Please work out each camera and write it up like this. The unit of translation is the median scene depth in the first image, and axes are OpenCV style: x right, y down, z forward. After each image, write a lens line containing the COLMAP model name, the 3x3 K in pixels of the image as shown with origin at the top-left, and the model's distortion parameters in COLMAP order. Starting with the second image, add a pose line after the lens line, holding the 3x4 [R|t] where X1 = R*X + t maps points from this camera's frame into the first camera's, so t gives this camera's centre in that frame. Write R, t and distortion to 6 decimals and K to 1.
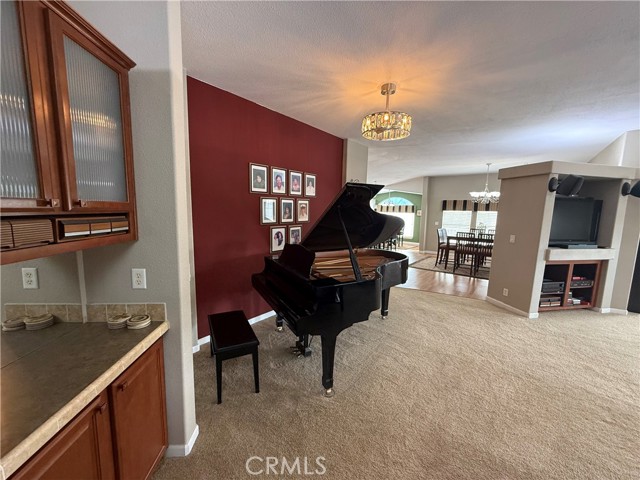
lens RADIAL K [[256.3, 0, 319.1], [0, 256.3, 241.2], [0, 0, 1]] dist [-0.000907, 0.000620]
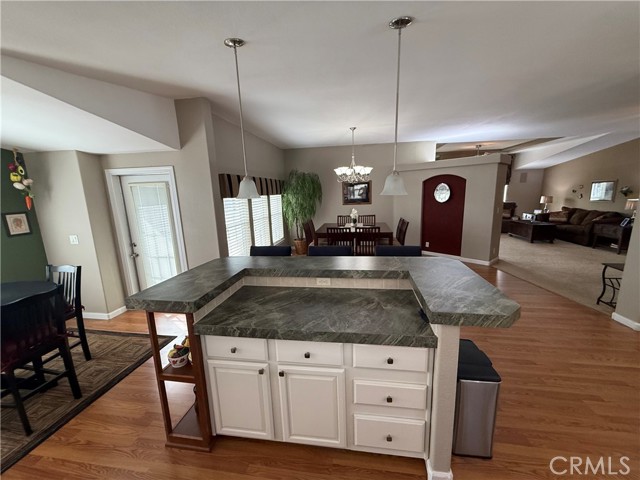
lens RADIAL K [[256.3, 0, 320.2], [0, 256.3, 241.5], [0, 0, 1]] dist [-0.000907, 0.000620]
pose [[-0.495144, -0.176341, 0.850727, 0.048704], [0.124929, 0.954558, 0.270575, -0.350864], [-0.859782, 0.240254, -0.450613, 2.570863]]
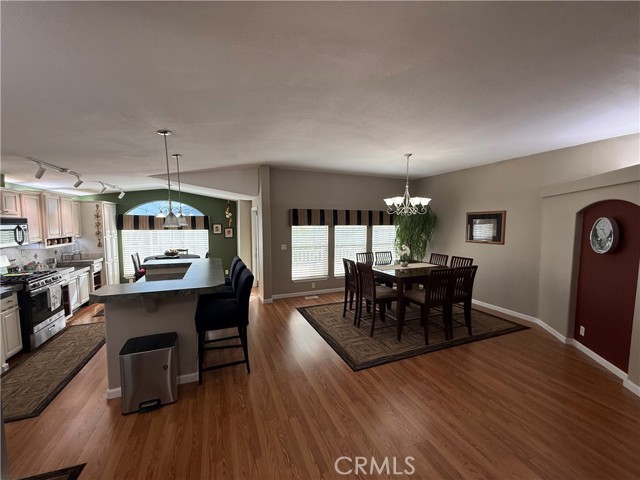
lens RADIAL K [[256.3, 0, 319.0], [0, 256.3, 241.9], [0, 0, 1]] dist [-0.000907, 0.000620]
pose [[0.483604, -0.089994, 0.870648, -0.050243], [0.115580, 0.992556, 0.038396, -0.231990], [-0.867622, 0.082061, 0.490405, 1.548286]]
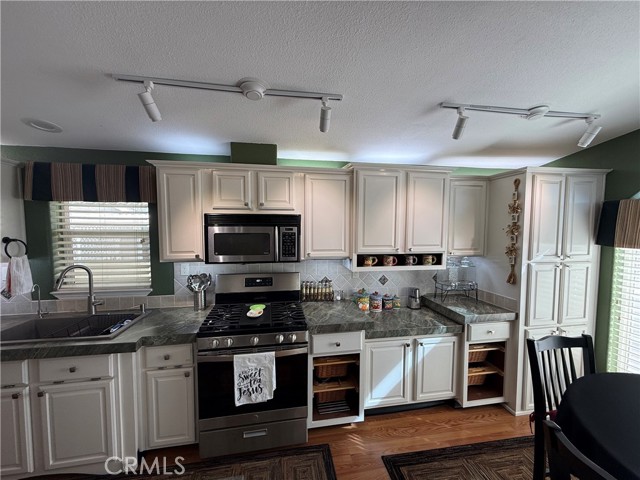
lens RADIAL K [[256.3, 0, 320.2], [0, 256.3, 241.0], [0, 0, 1]] dist [-0.000907, 0.000620]
pose [[0.751150, 0.016897, -0.659915, 0.651124], [-0.066300, 0.996549, -0.049950, -0.329457], [0.656794, 0.081272, 0.749678, 2.577033]]
